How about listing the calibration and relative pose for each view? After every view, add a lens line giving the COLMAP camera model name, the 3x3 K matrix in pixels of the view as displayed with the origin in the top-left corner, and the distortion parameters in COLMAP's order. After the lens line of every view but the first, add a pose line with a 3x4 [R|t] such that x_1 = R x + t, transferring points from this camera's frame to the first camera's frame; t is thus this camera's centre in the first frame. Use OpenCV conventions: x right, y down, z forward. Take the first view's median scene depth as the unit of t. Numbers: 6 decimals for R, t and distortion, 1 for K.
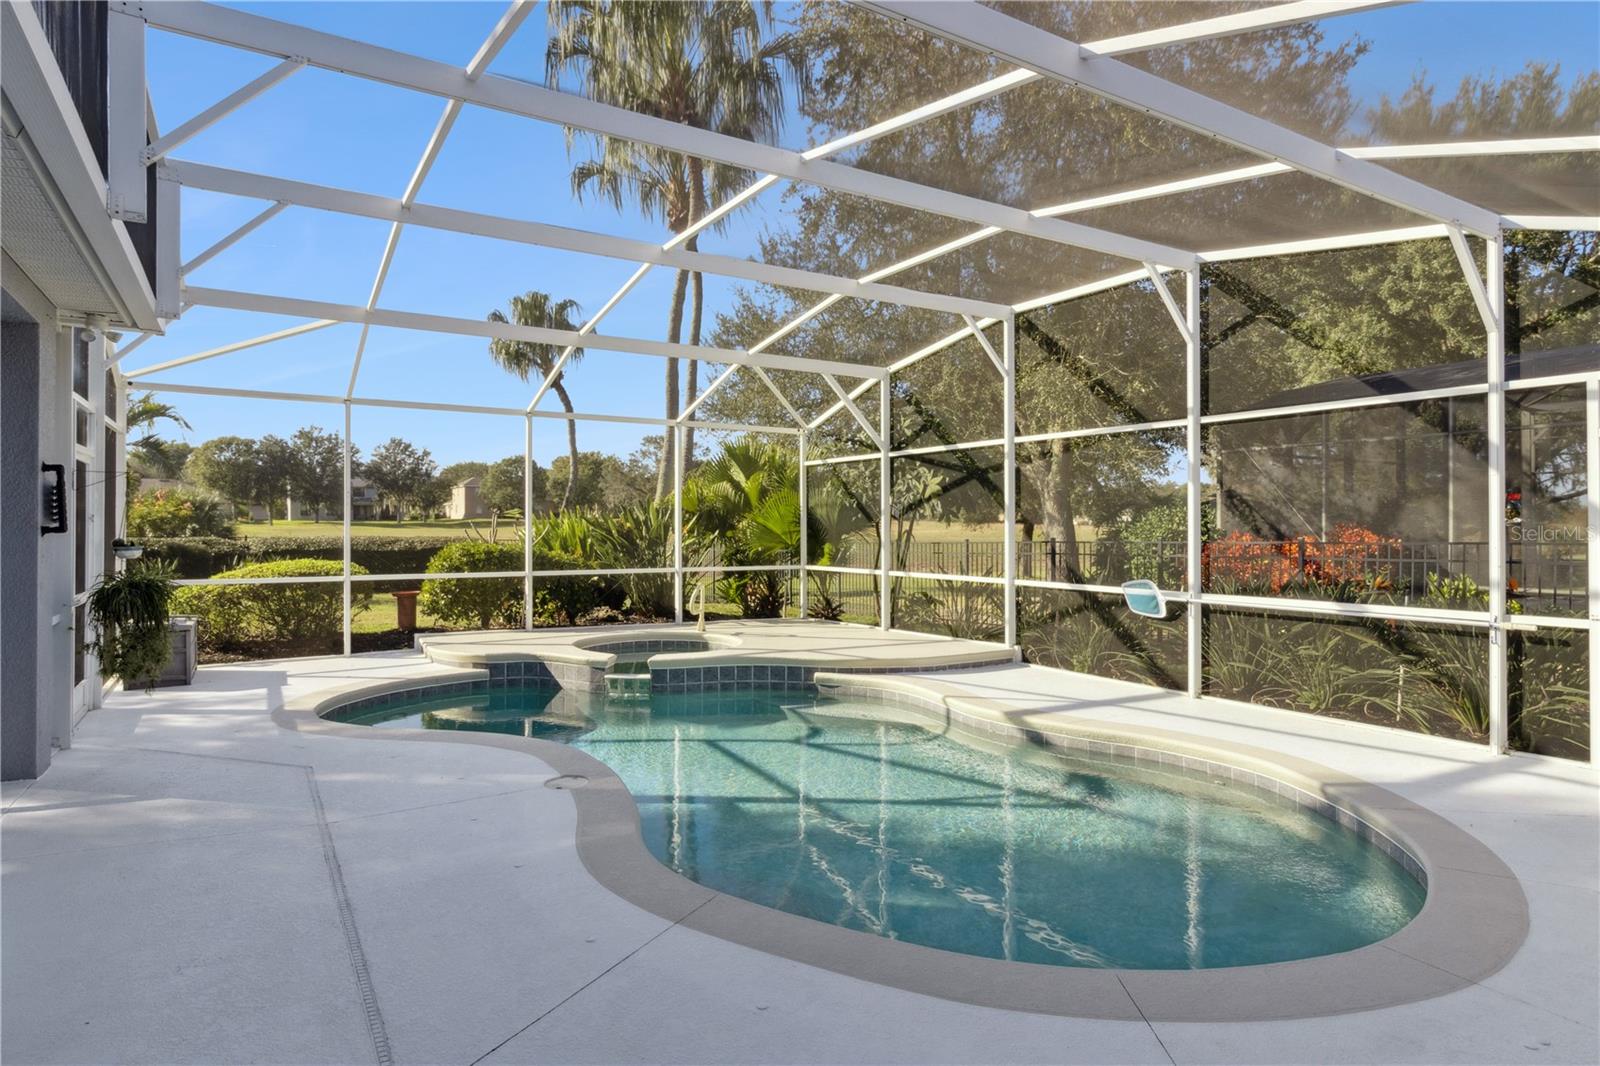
lens RADIAL K [[878.2, 0, 782.6], [0, 878.2, 513.9], [0, 0, 1]] dist [0.000410, -0.000095]
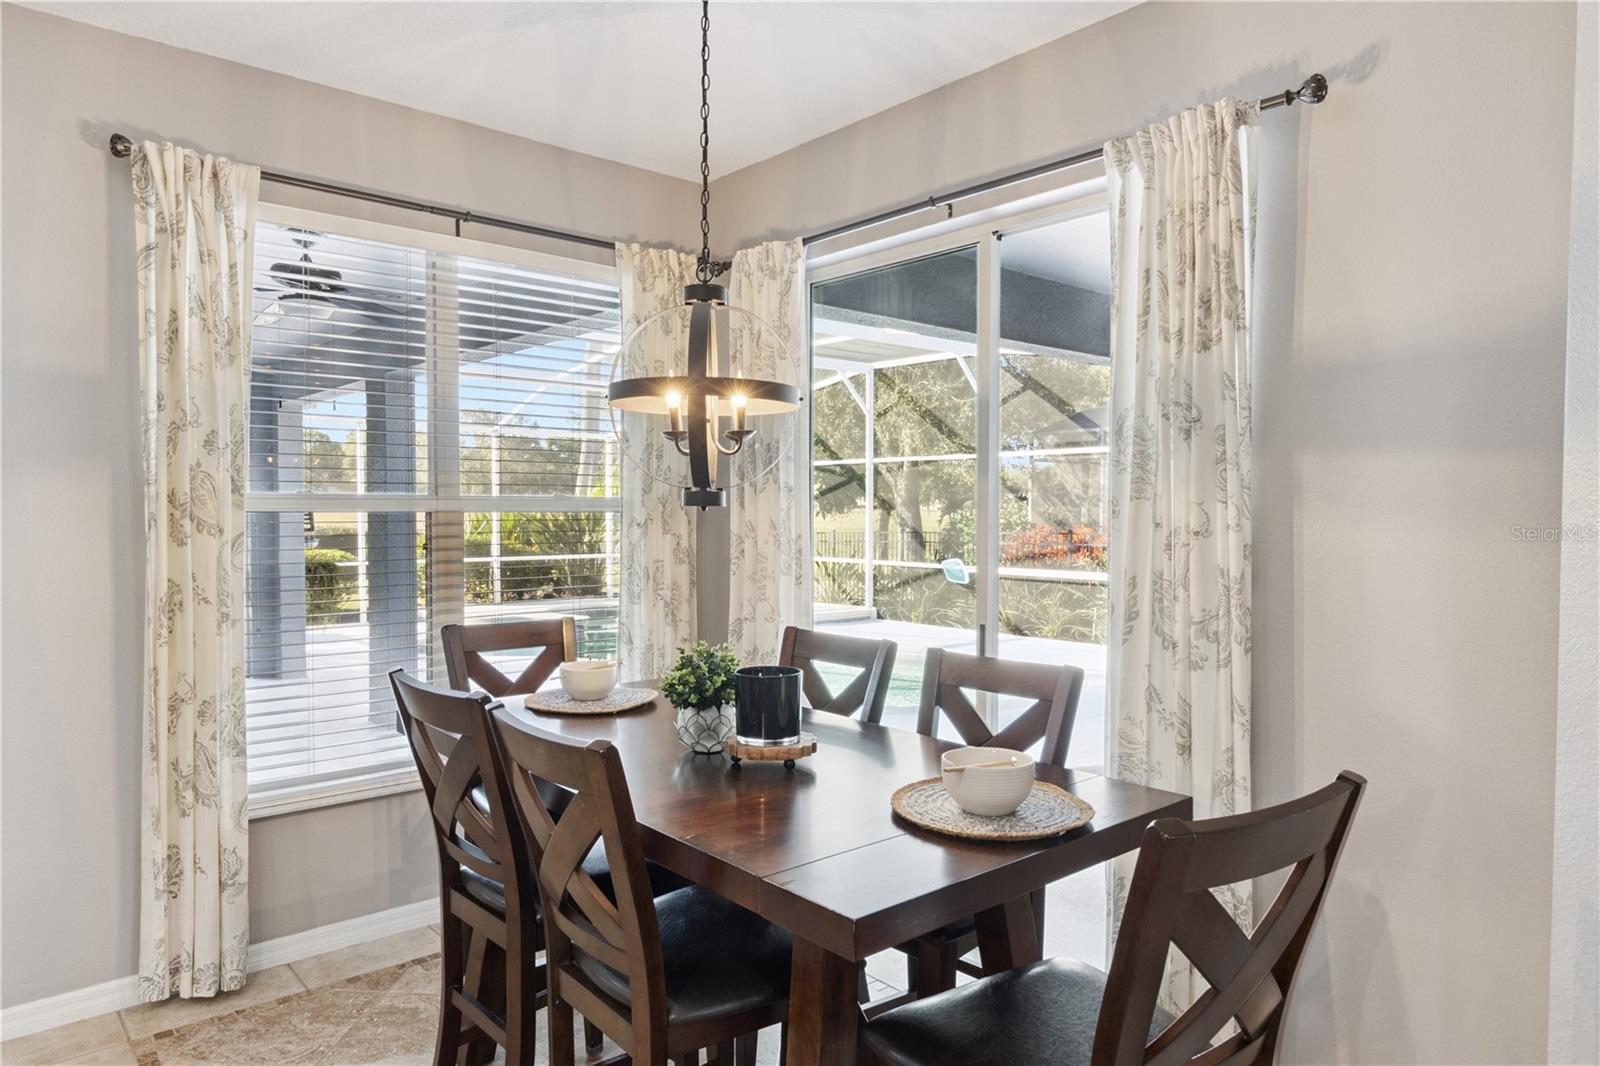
lens RADIAL K [[1003.3, 0, 775.6], [0, 1003.3, 540.5], [0, 0, 1]] dist [0.002647, 0.000575]
pose [[0.987050, -0.005015, 0.160337, -0.129995], [-0.002491, 0.998912, 0.046576, -0.027386], [-0.160396, -0.046372, 0.985963, -0.494787]]
